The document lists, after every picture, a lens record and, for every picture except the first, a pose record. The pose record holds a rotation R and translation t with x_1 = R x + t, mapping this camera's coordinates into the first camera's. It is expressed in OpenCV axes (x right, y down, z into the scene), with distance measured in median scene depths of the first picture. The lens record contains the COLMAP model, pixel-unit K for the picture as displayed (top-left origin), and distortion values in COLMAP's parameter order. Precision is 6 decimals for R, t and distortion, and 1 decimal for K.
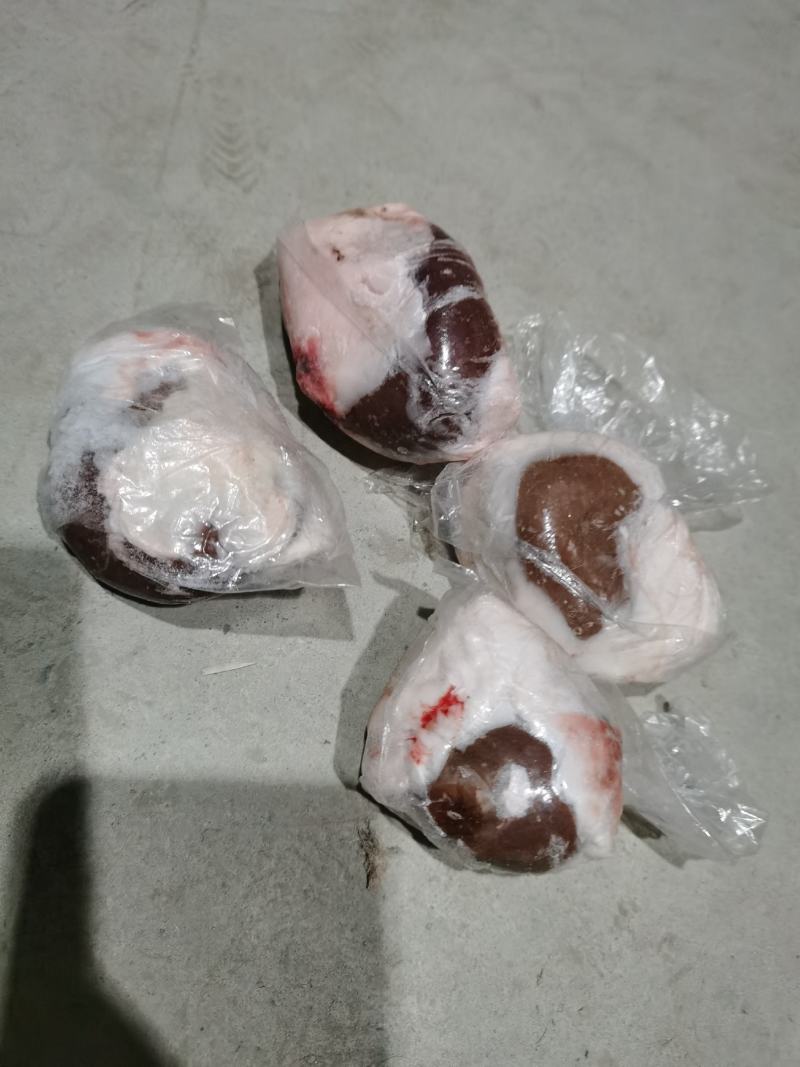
lens RADIAL K [[786.7, 0, 400.0], [0, 786.7, 533.5], [0, 0, 1]] dist [-0.000700, -0.001614]
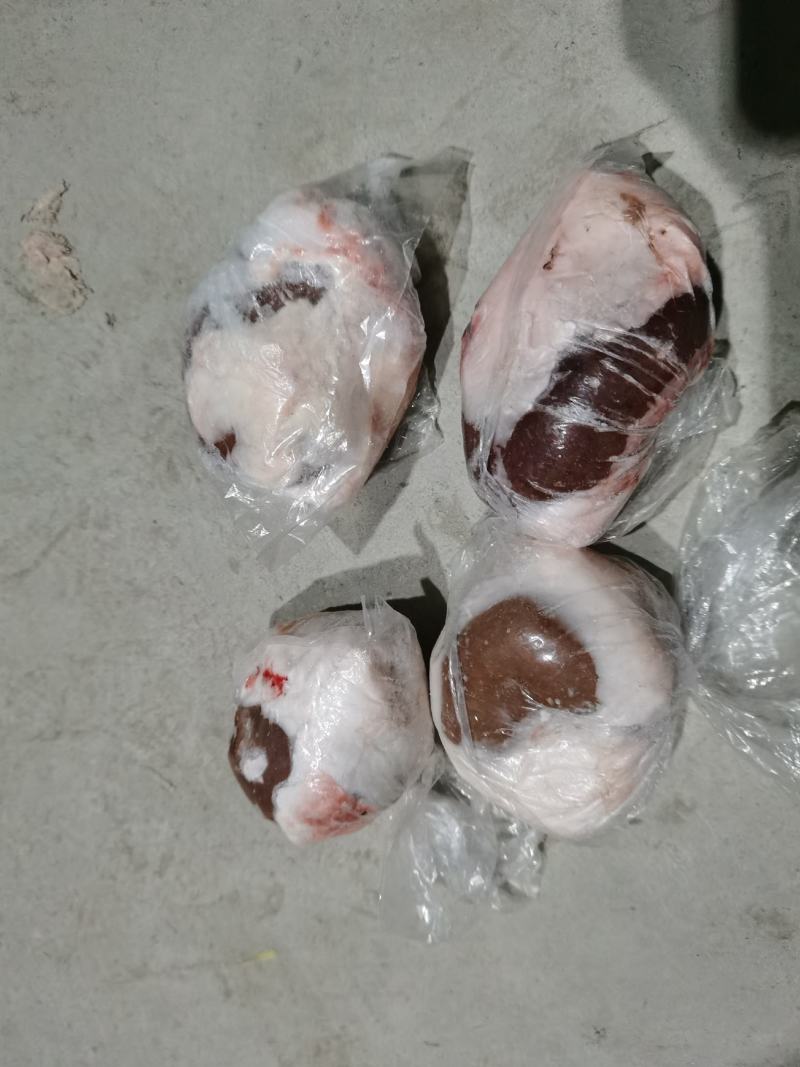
lens RADIAL K [[786.7, 0, 400.0], [0, 786.7, 533.5], [0, 0, 1]] dist [-0.000700, -0.001614]
pose [[0.583882, 0.756182, -0.295416, 0.301056], [-0.467548, 0.610692, 0.639104, -0.666042], [0.663687, -0.235040, 0.710124, 0.269327]]
